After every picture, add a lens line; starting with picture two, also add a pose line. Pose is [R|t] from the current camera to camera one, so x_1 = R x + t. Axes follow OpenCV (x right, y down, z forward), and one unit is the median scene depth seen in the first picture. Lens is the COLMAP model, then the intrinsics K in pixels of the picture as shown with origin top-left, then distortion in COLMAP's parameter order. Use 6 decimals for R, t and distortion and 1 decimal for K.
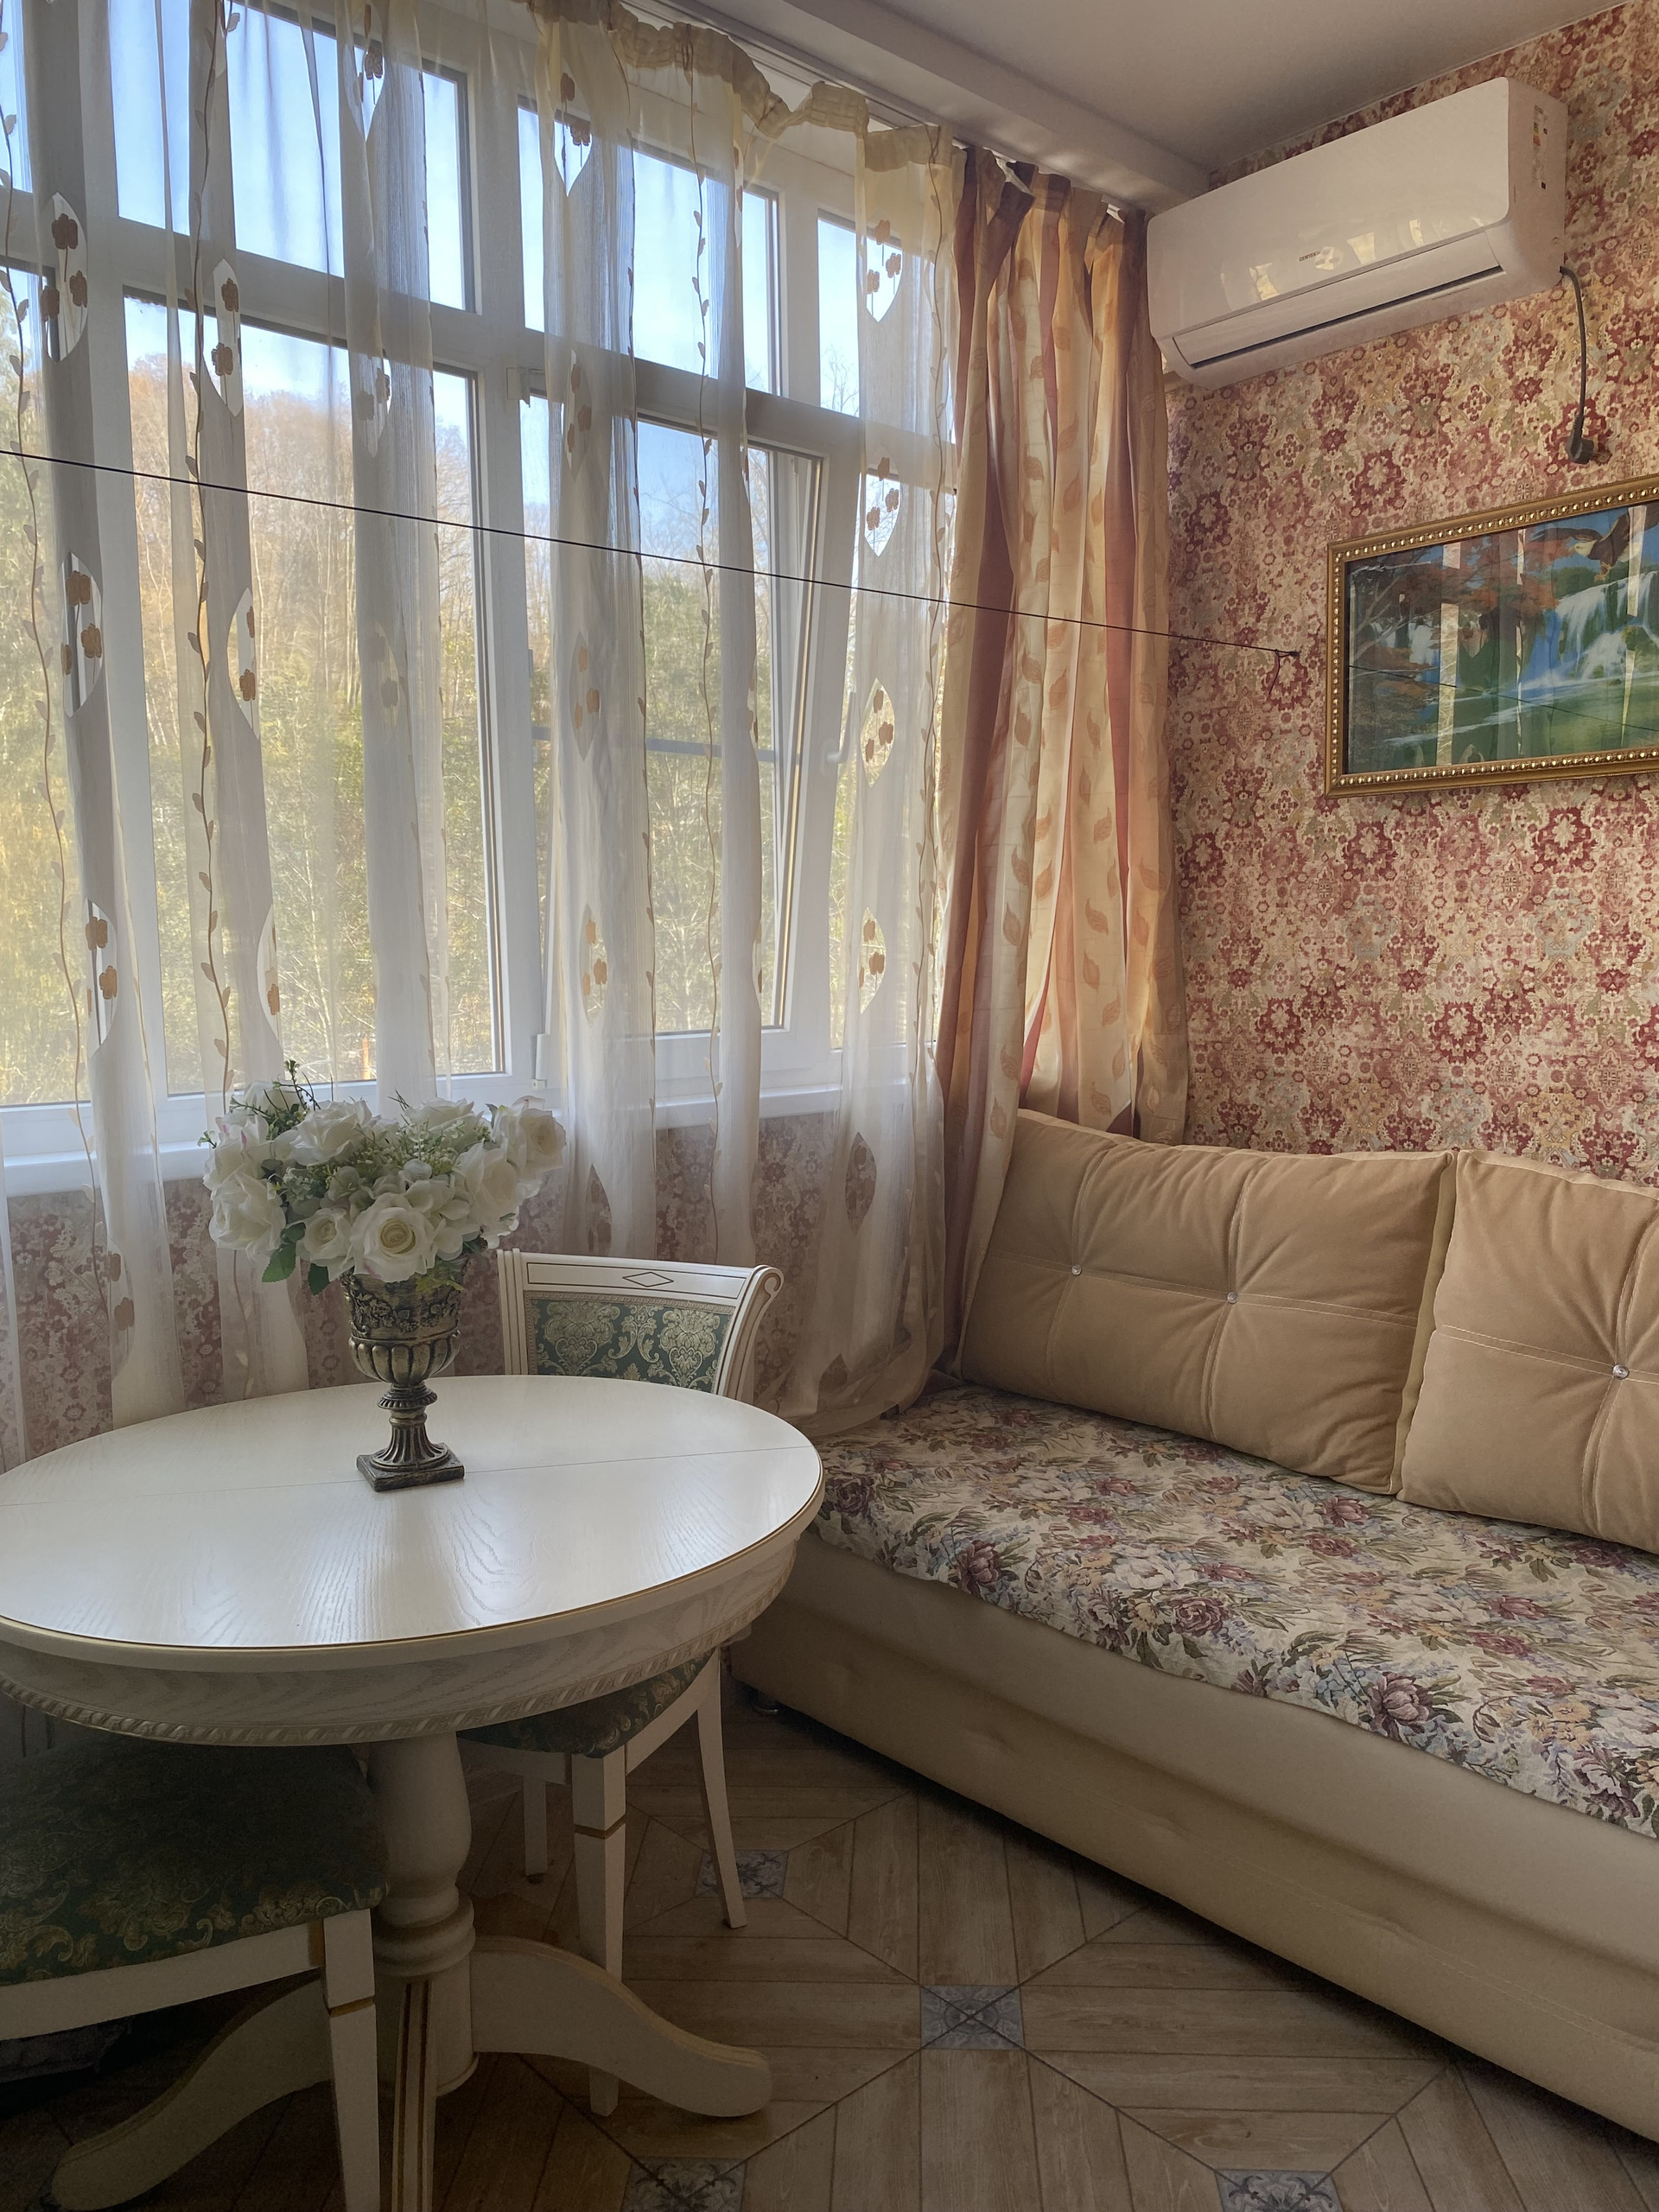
lens RADIAL K [[1675.4, 0, 831.3], [0, 1675.4, 1163.4], [0, 0, 1]] dist [-0.006681, -0.007310]
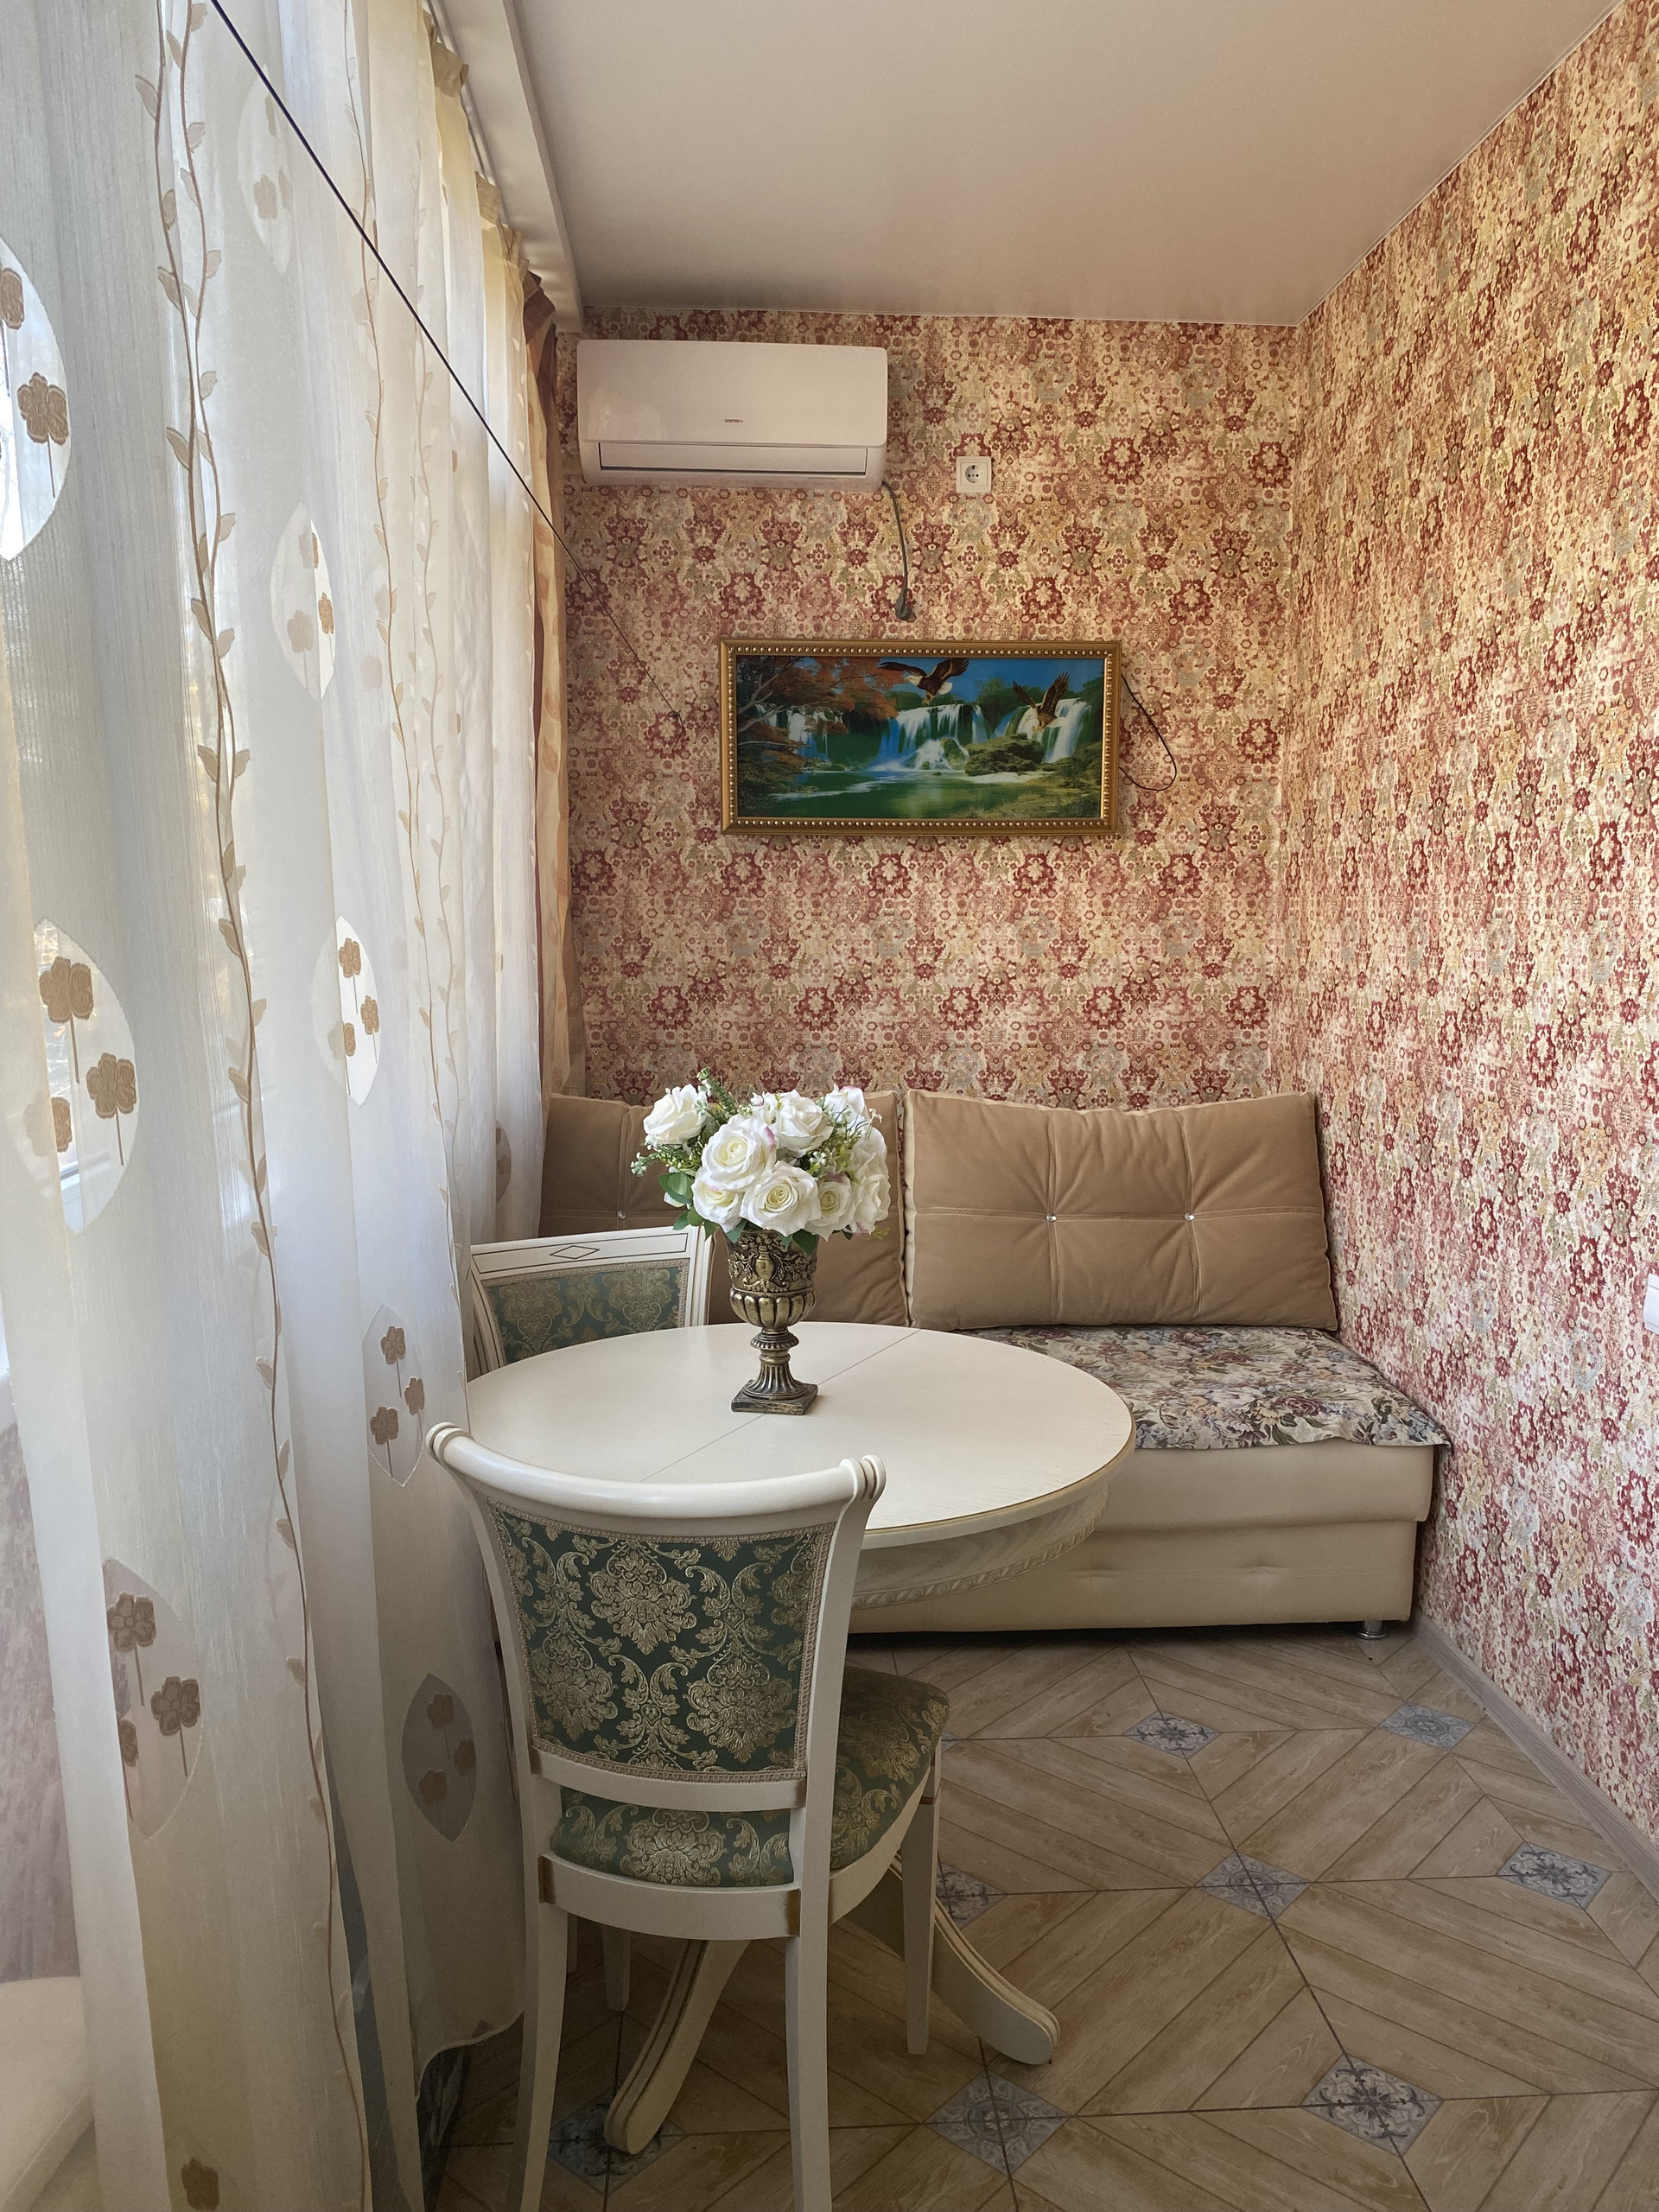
lens RADIAL K [[1638.5, 0, 825.5], [0, 1638.5, 1139.9], [0, 0, 1]] dist [0.124655, -0.340689]
pose [[0.615333, -0.094040, 0.782637, -0.730133], [0.085807, 0.994949, 0.052087, -0.041413], [-0.783583, 0.035105, 0.620295, 0.152816]]
